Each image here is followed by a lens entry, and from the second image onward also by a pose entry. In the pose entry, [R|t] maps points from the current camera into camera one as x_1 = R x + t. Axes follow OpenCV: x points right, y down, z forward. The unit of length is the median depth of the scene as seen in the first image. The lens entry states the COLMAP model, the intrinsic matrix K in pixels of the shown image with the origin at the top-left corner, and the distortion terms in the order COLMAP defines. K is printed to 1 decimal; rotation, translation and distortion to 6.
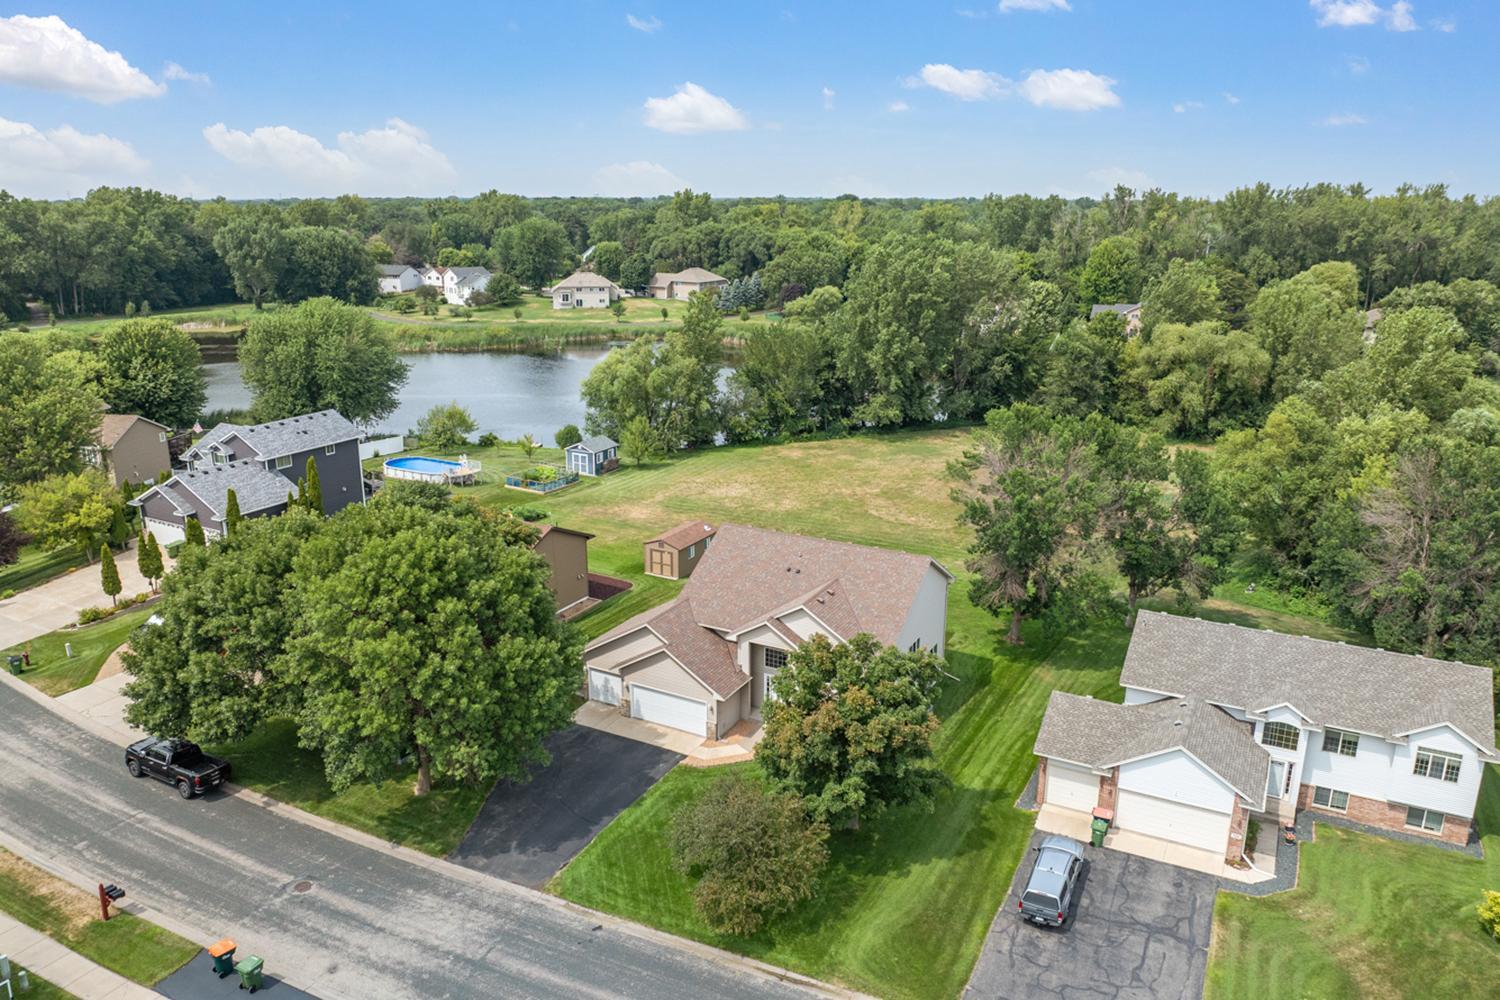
lens RADIAL K [[1064.5, 0, 750.0], [0, 1064.5, 500.0], [0, 0, 1]] dist [-0.036791, 0.003280]
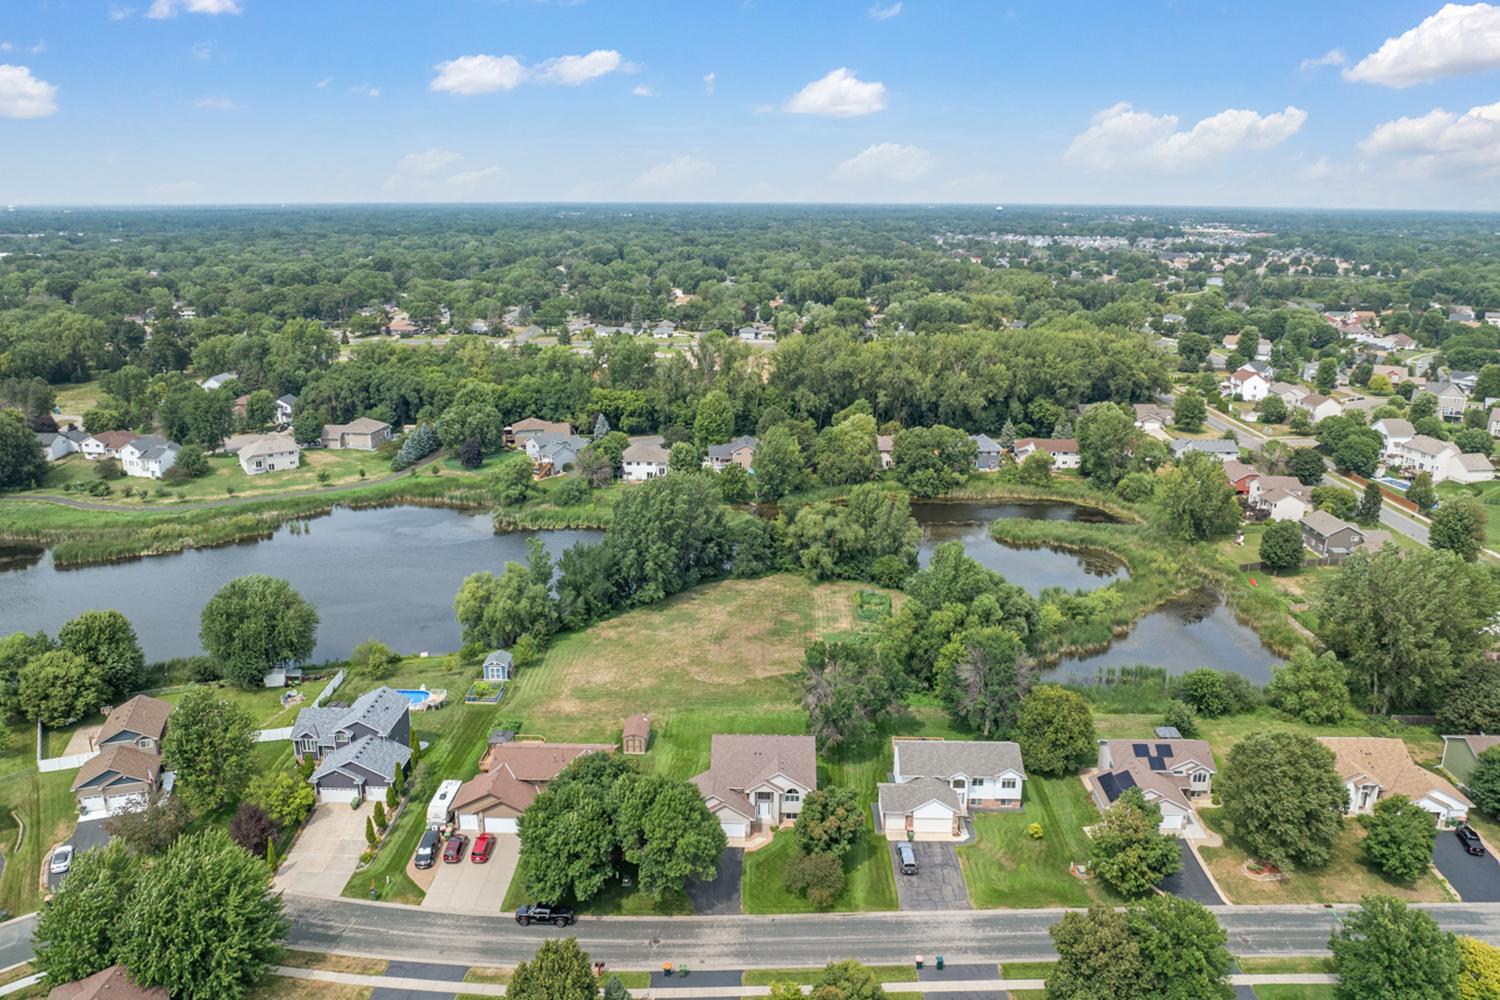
lens RADIAL K [[1064.5, 0, 750.0], [0, 1064.5, 500.0], [0, 0, 1]] dist [-0.011731, -0.047789]
pose [[0.892642, -0.124254, 0.433303, -0.482810], [0.123877, 0.991867, 0.029231, -0.291949], [-0.433411, 0.027583, 0.900774, -0.566121]]
